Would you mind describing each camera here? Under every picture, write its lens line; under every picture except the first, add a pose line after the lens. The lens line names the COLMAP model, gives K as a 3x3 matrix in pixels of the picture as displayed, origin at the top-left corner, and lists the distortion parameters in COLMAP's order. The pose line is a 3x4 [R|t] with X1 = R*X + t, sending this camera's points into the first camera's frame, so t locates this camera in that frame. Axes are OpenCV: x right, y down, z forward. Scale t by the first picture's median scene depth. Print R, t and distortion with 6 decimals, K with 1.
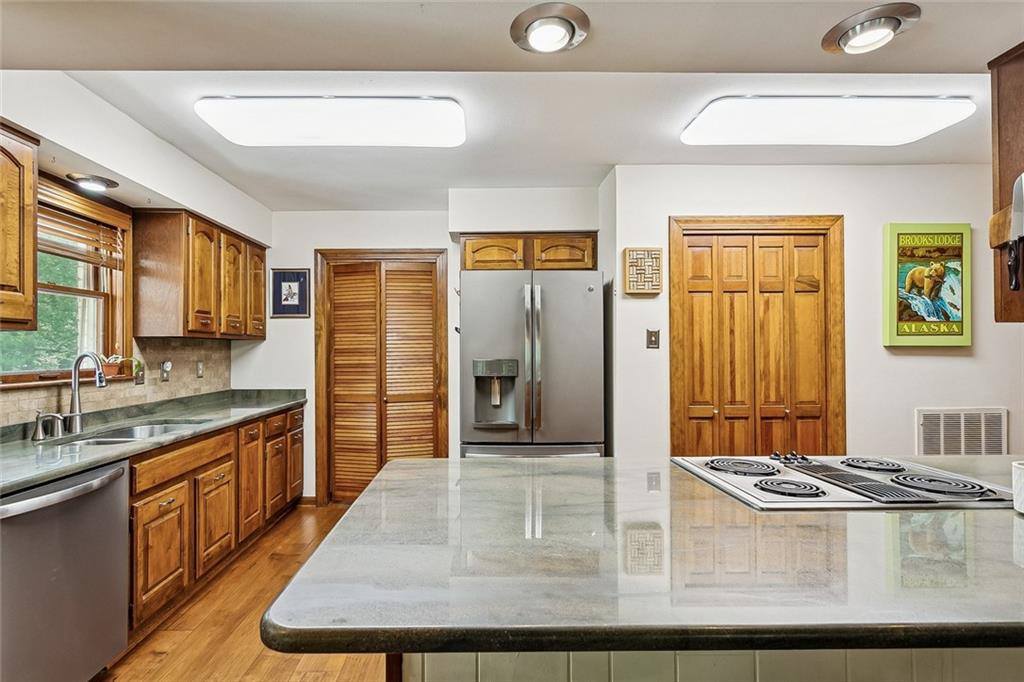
lens RADIAL K [[506.9, 0, 516.9], [0, 506.9, 344.2], [0, 0, 1]] dist [-0.001737, 0.000338]
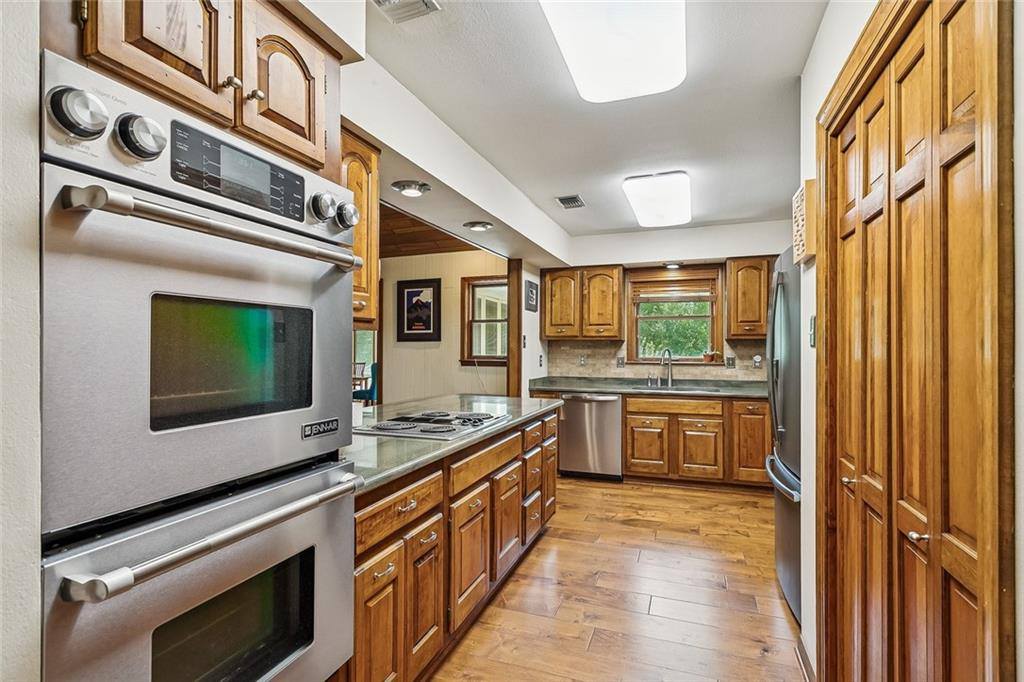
lens RADIAL K [[506.9, 0, 516.9], [0, 506.9, 344.2], [0, 0, 1]] dist [-0.001737, 0.000338]
pose [[-0.409535, -0.002314, -0.912292, 1.076829], [0.006919, 0.999960, -0.005642, 0.005203], [0.912268, -0.008623, -0.409503, 1.063011]]
